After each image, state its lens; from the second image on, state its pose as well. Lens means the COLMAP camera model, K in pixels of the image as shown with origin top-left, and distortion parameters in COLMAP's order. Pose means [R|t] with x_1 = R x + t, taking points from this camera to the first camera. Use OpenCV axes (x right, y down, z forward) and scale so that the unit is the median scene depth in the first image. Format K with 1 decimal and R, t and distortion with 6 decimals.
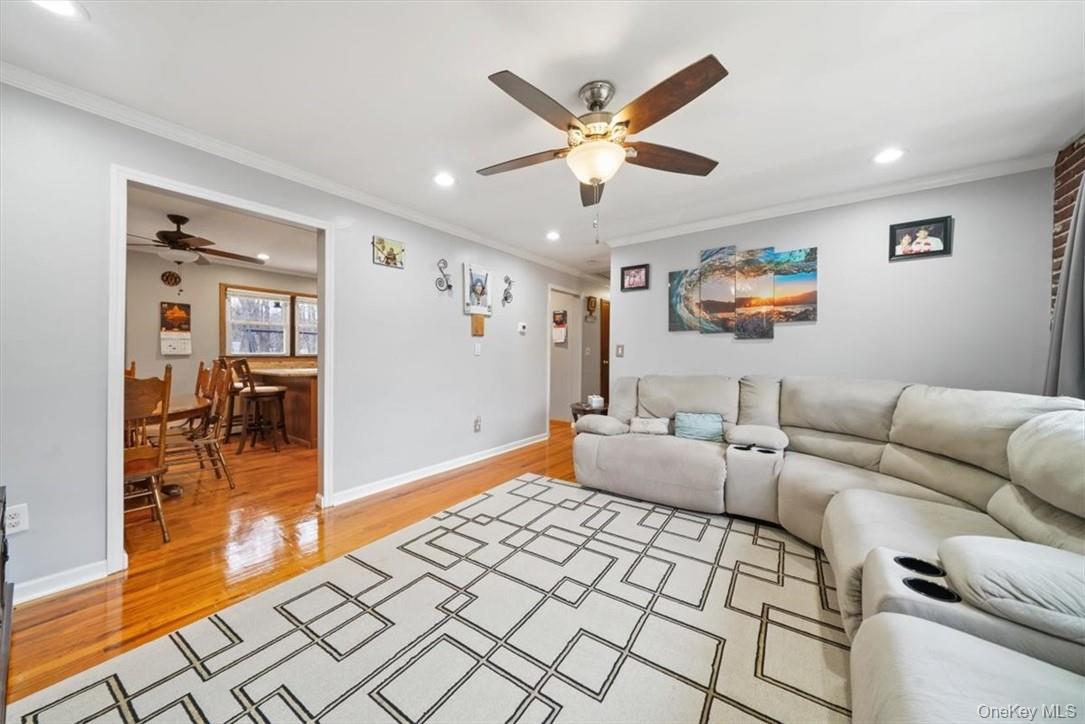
lens RADIAL K [[373.0, 0, 531.8], [0, 373.0, 360.1], [0, 0, 1]] dist [0.005206, -0.000585]
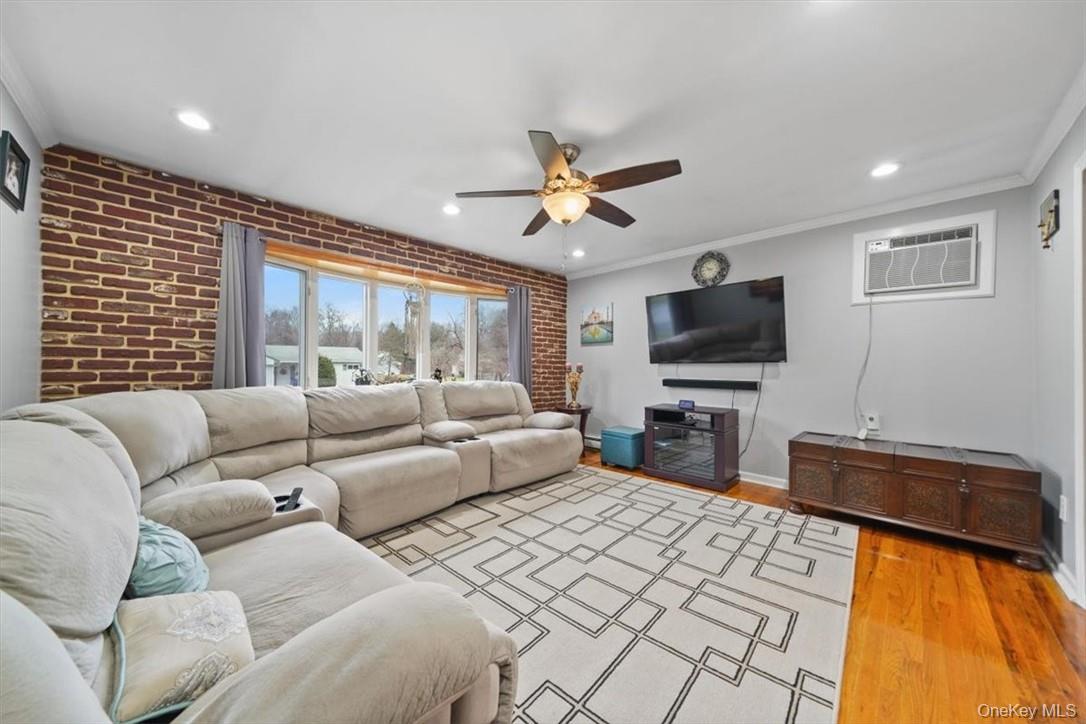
lens RADIAL K [[373.4, 0, 526.6], [0, 373.4, 365.1], [0, 0, 1]] dist [0.005206, -0.000585]
pose [[-0.987498, -0.013600, 0.157042, 0.071979], [-0.010809, 0.999768, 0.018616, -0.020442], [-0.157259, 0.016686, -0.987416, 1.587334]]
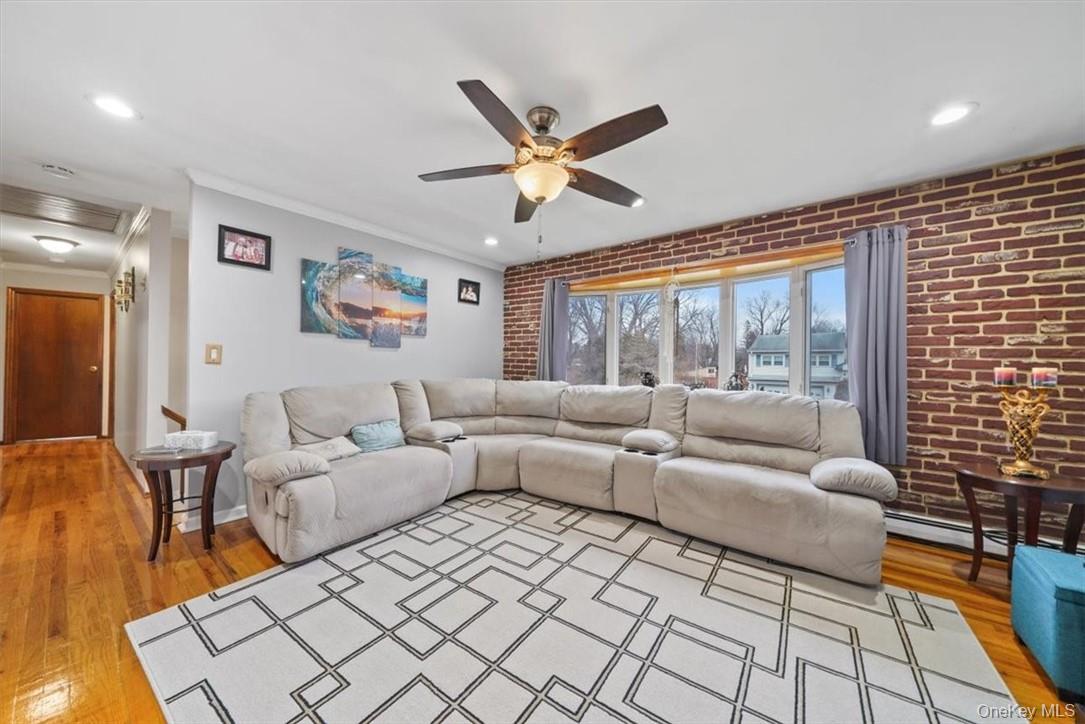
lens RADIAL K [[373.0, 0, 542.6], [0, 373.0, 368.0], [0, 0, 1]] dist [0.005206, -0.000585]
pose [[0.016282, -0.014682, 0.999760, -0.629259], [0.004727, 0.999882, 0.014607, -0.013428], [-0.999856, 0.004488, 0.016349, 0.691932]]
